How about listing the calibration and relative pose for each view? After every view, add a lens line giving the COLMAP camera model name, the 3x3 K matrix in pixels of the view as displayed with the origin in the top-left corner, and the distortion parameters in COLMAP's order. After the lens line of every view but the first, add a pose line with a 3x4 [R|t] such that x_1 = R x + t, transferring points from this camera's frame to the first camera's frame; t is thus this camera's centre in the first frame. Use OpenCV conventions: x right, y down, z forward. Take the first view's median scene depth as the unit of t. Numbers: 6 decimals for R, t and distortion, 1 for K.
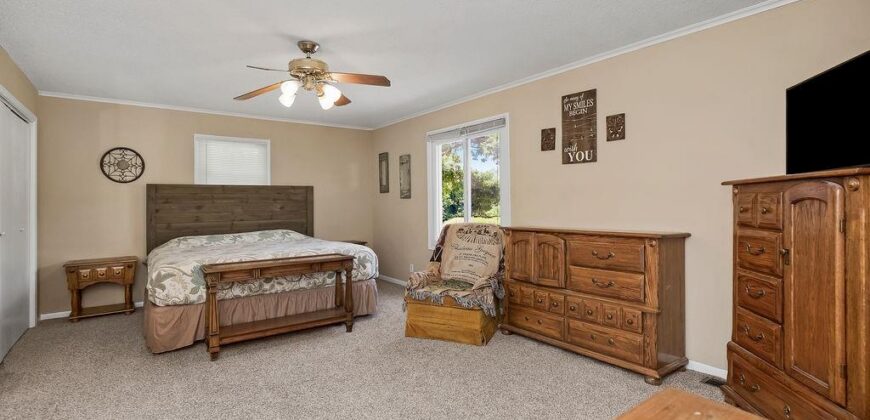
lens RADIAL K [[412.8, 0, 447.3], [0, 412.8, 195.8], [0, 0, 1]] dist [-0.006630, 0.000337]
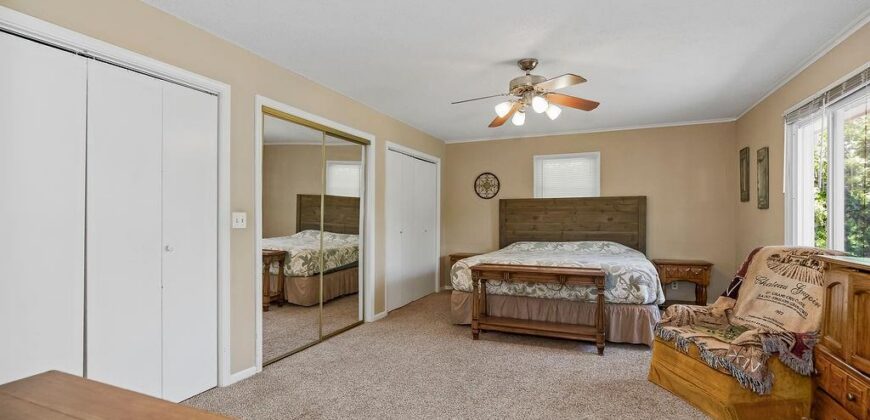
lens RADIAL K [[412.8, 0, 436.3], [0, 412.8, 213.4], [0, 0, 1]] dist [-0.006630, 0.000337]
pose [[0.484461, 0.002269, -0.874810, 0.345286], [0.011006, 0.999902, 0.008688, 0.002862], [0.874744, -0.013837, 0.484388, 0.214942]]
